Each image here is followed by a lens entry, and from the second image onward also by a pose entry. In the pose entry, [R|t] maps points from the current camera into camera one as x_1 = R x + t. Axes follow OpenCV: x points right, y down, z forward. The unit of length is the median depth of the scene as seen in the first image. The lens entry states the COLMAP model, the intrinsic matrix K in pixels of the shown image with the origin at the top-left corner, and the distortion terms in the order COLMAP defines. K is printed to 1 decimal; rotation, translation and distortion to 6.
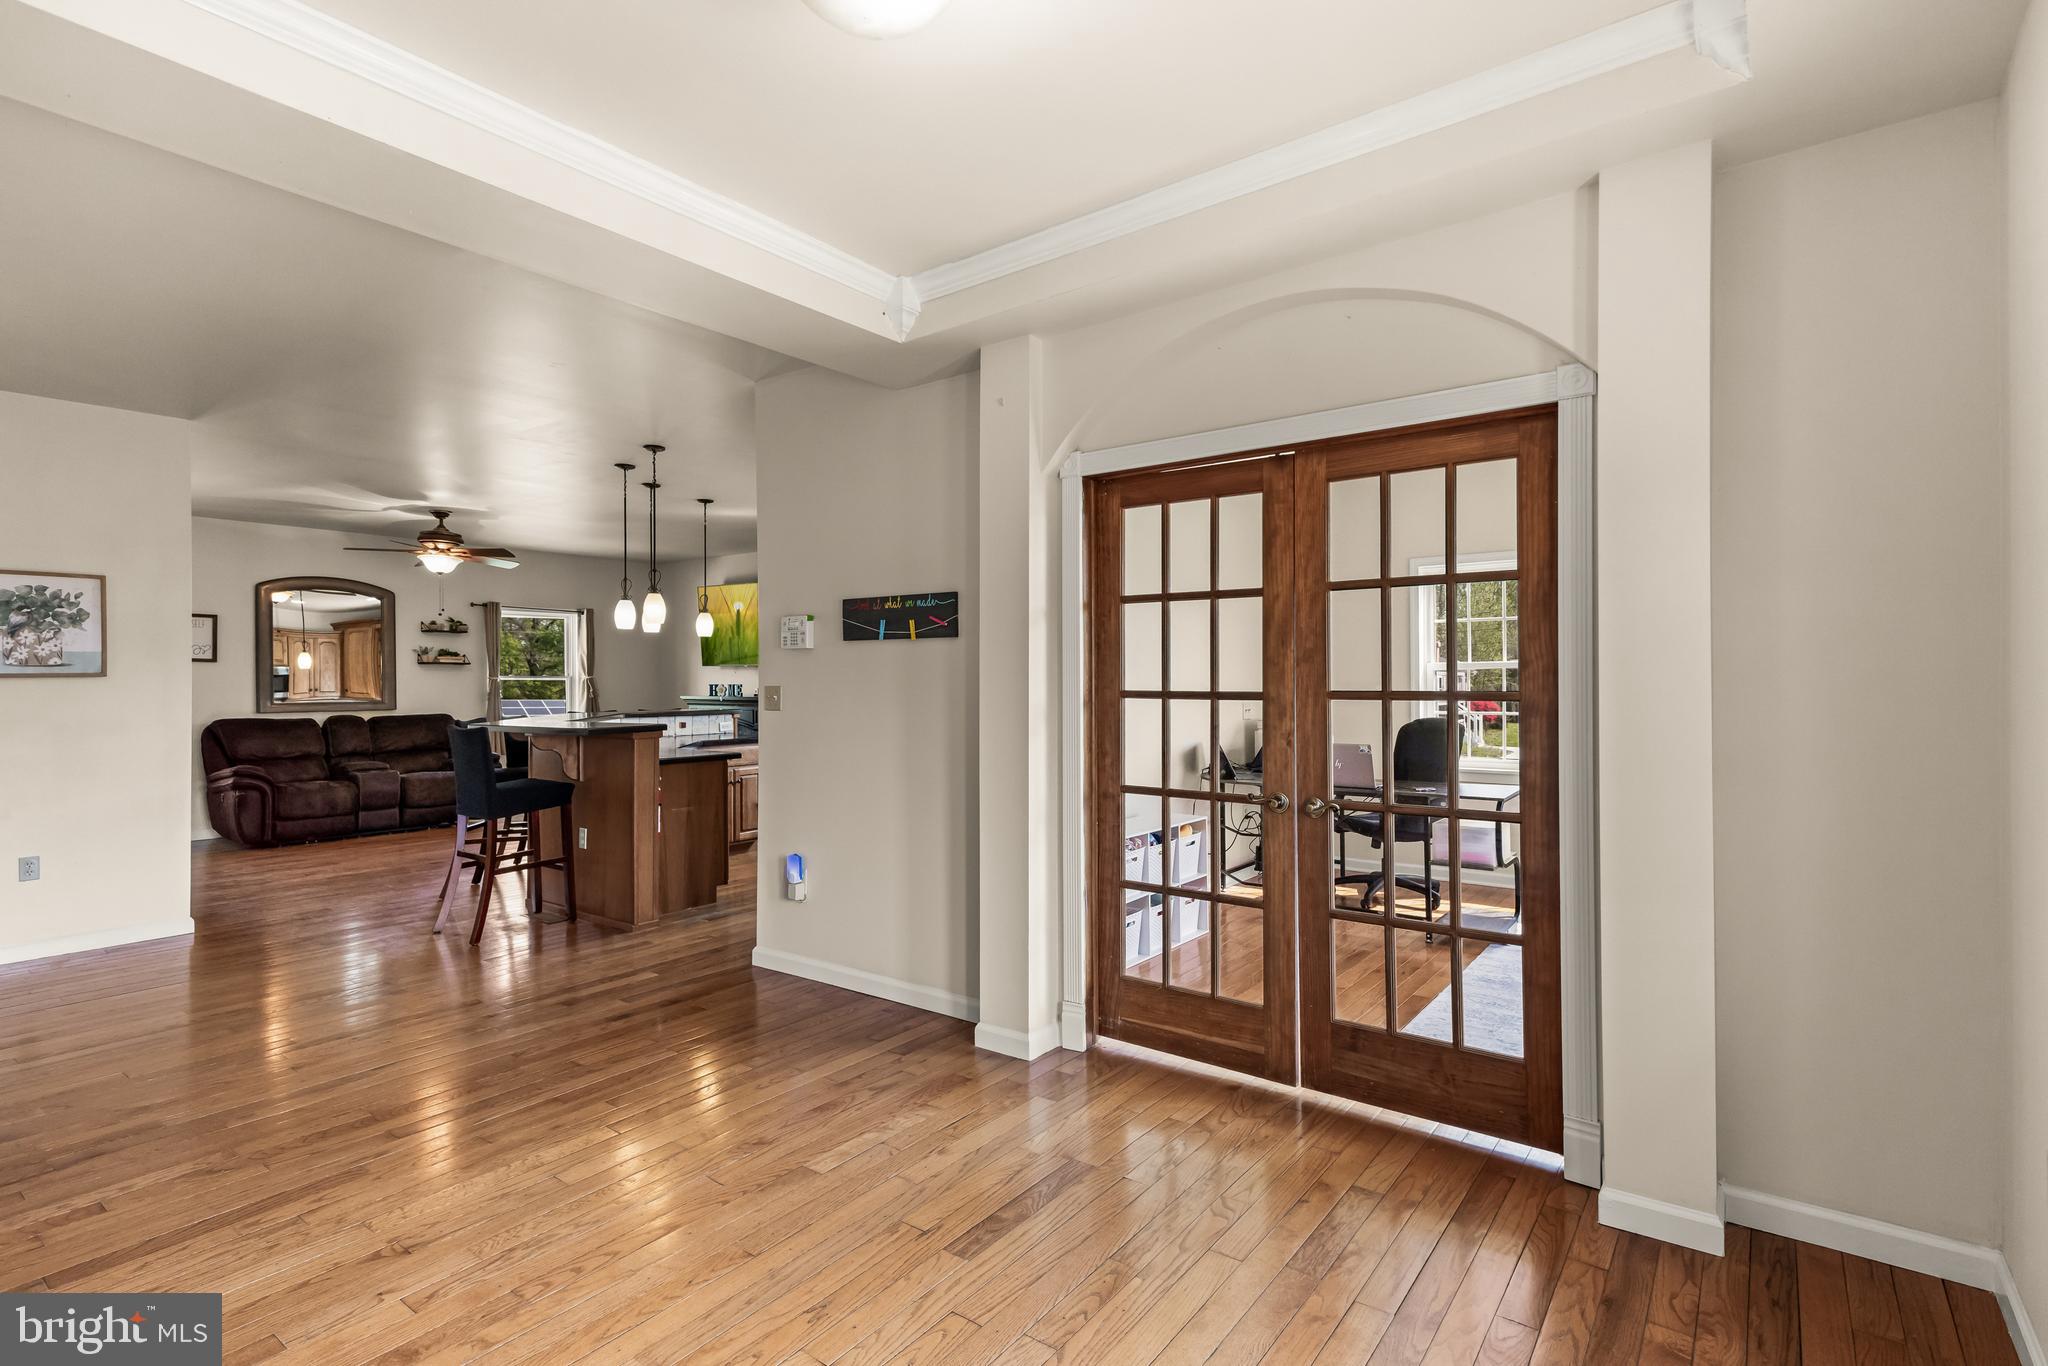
lens RADIAL K [[973.9, 0, 1029.4], [0, 973.9, 677.6], [0, 0, 1]] dist [0.002143, 0.000697]
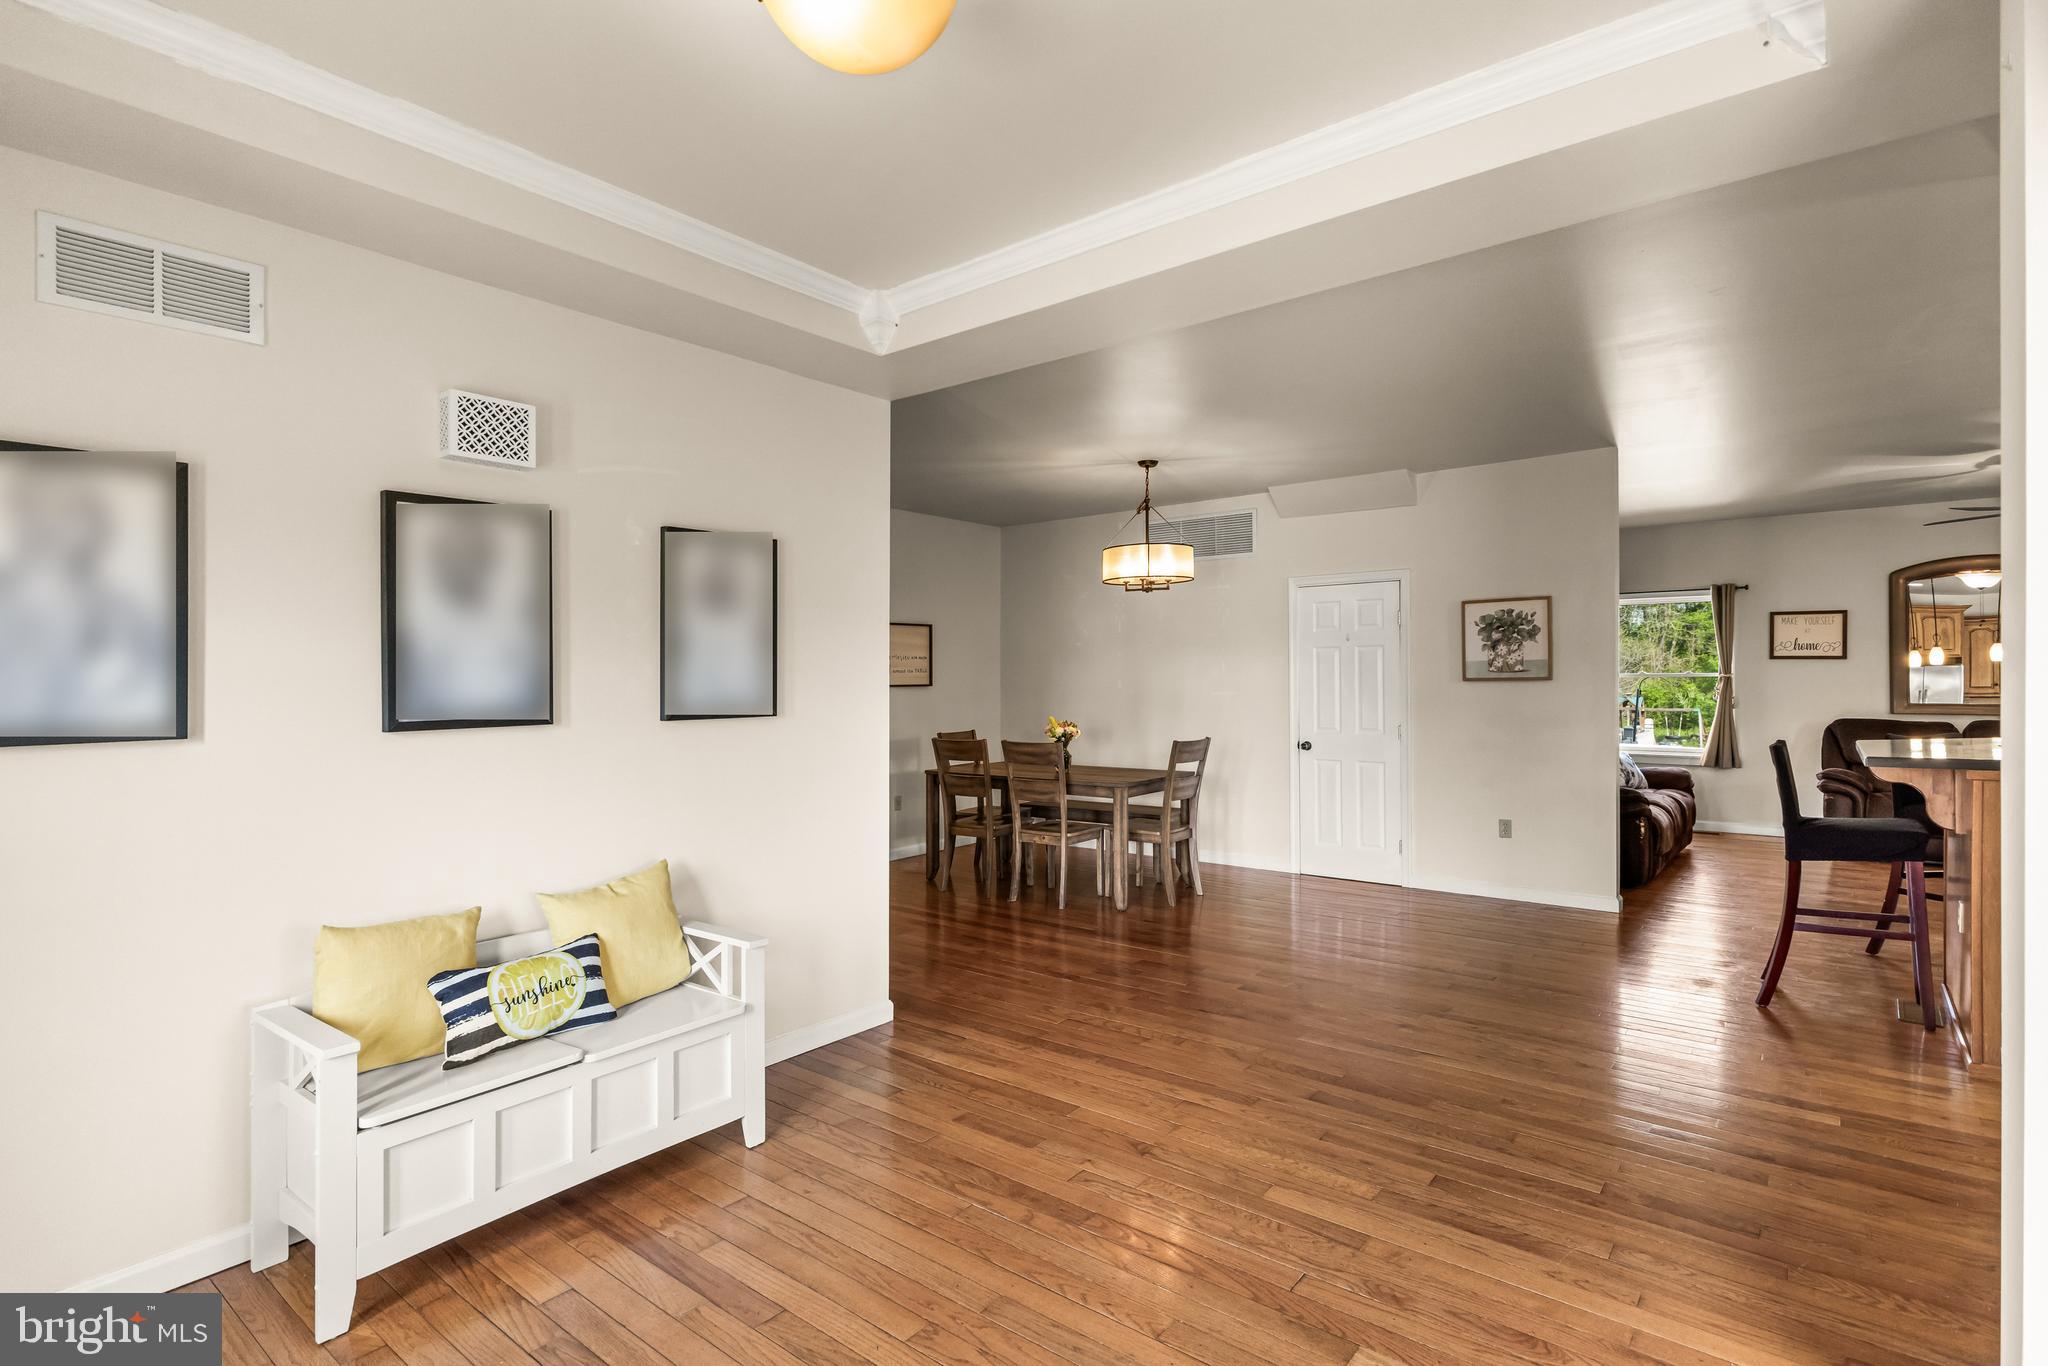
lens RADIAL K [[973.9, 0, 1029.4], [0, 973.9, 677.6], [0, 0, 1]] dist [0.002143, 0.000697]
pose [[-0.021605, 0.003215, -0.999761, 0.277926], [0.007911, 0.999964, 0.003045, -0.013206], [0.999735, -0.007843, -0.021630, 0.399262]]
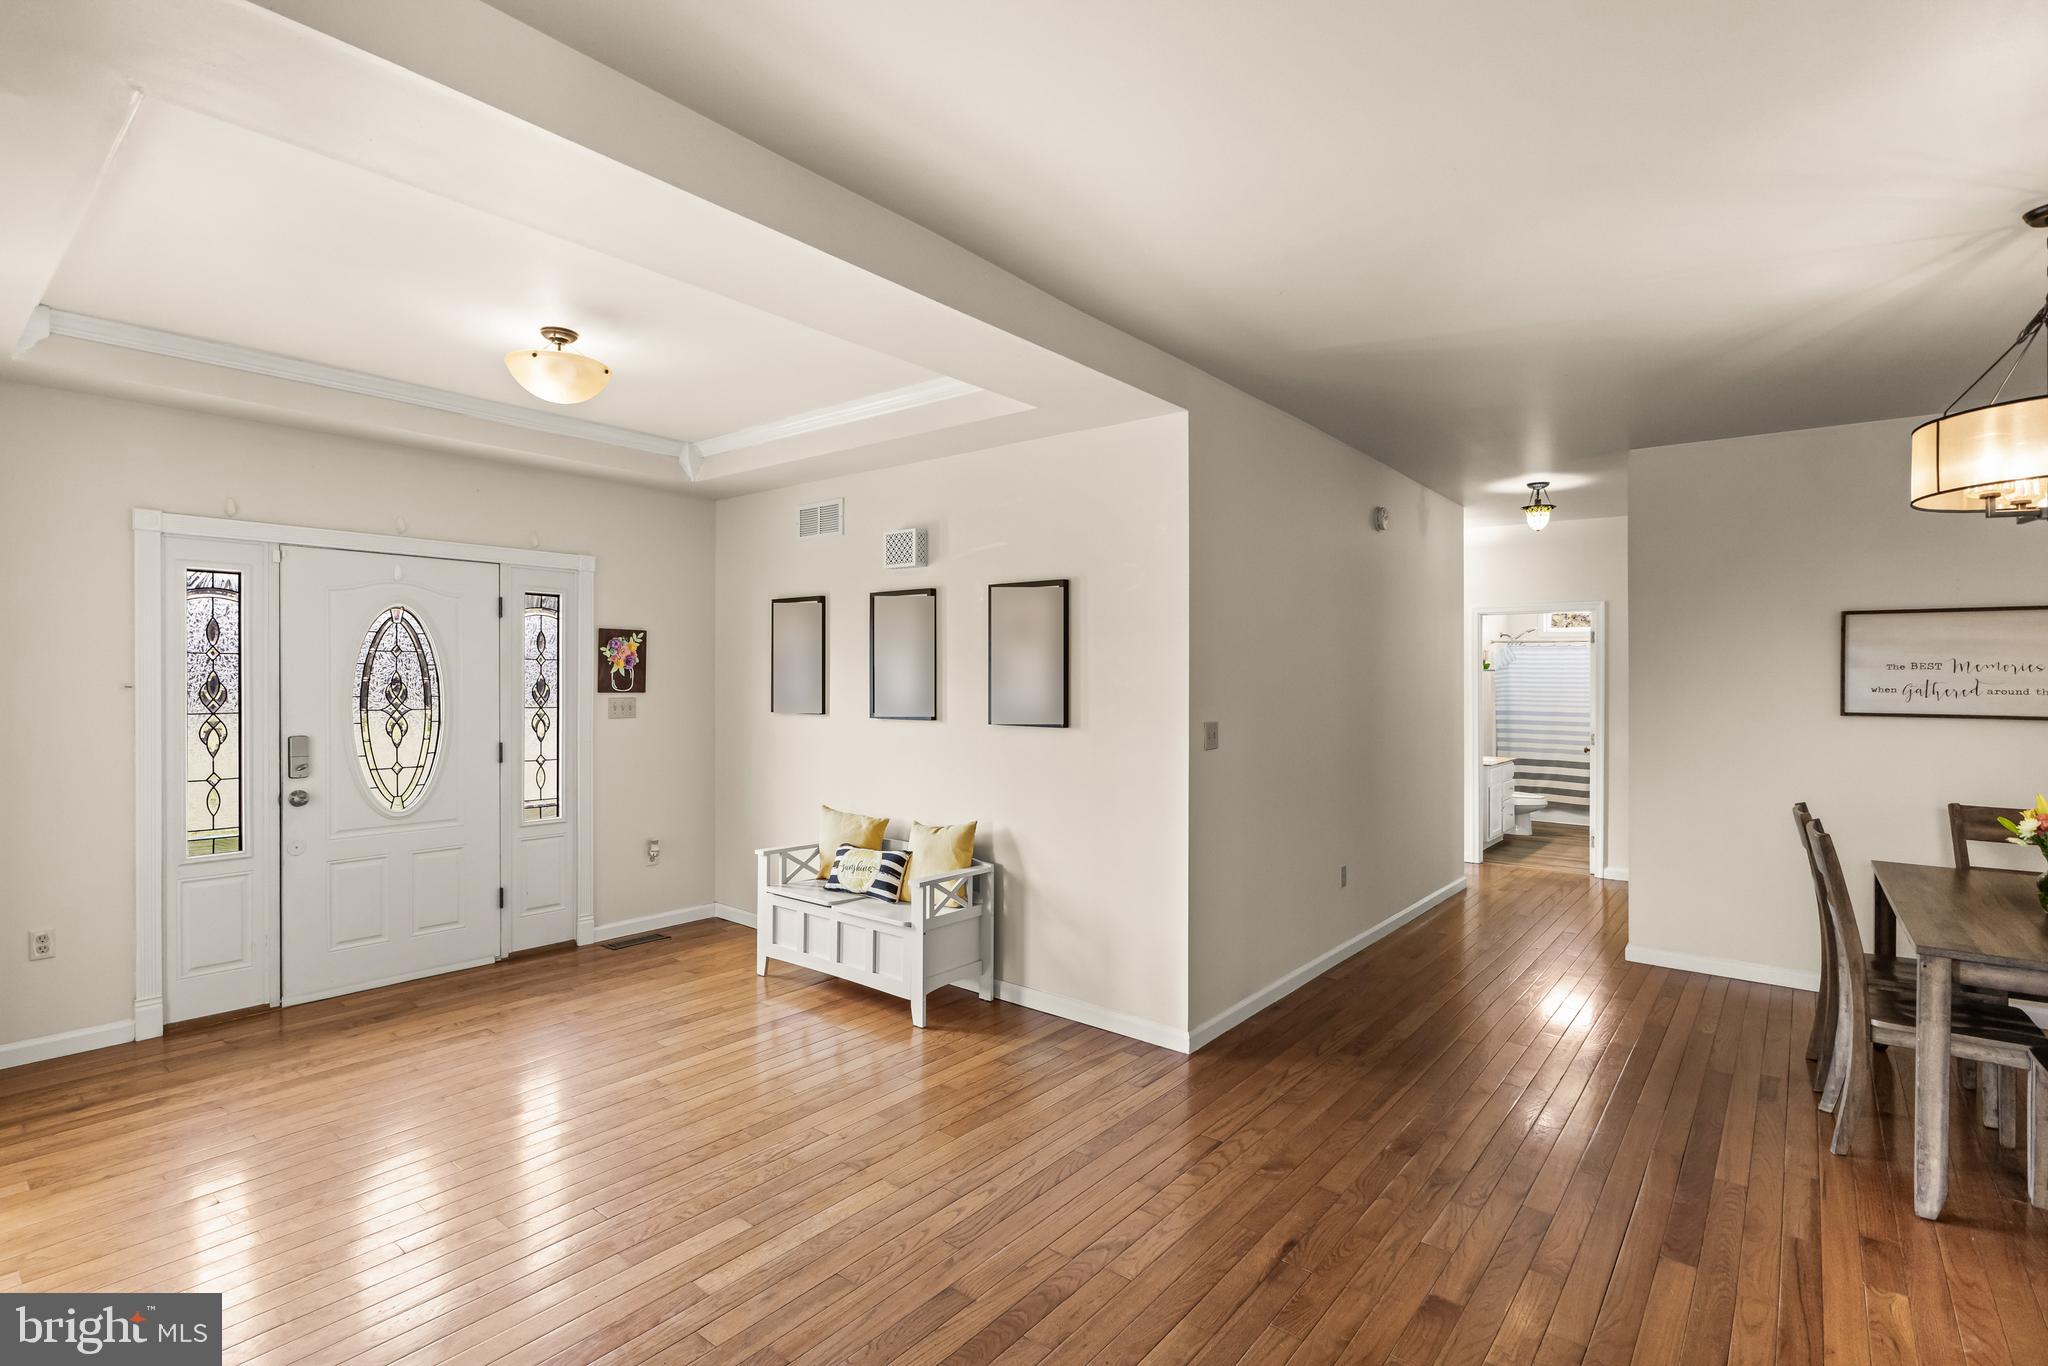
lens RADIAL K [[973.9, 0, 1029.4], [0, 973.9, 677.6], [0, 0, 1]] dist [0.002143, 0.000697]
pose [[-0.999522, 0.002892, 0.030781, -0.421079], [0.002983, 0.999991, 0.002931, -0.029284], [-0.030773, 0.003021, -0.999522, 1.038783]]
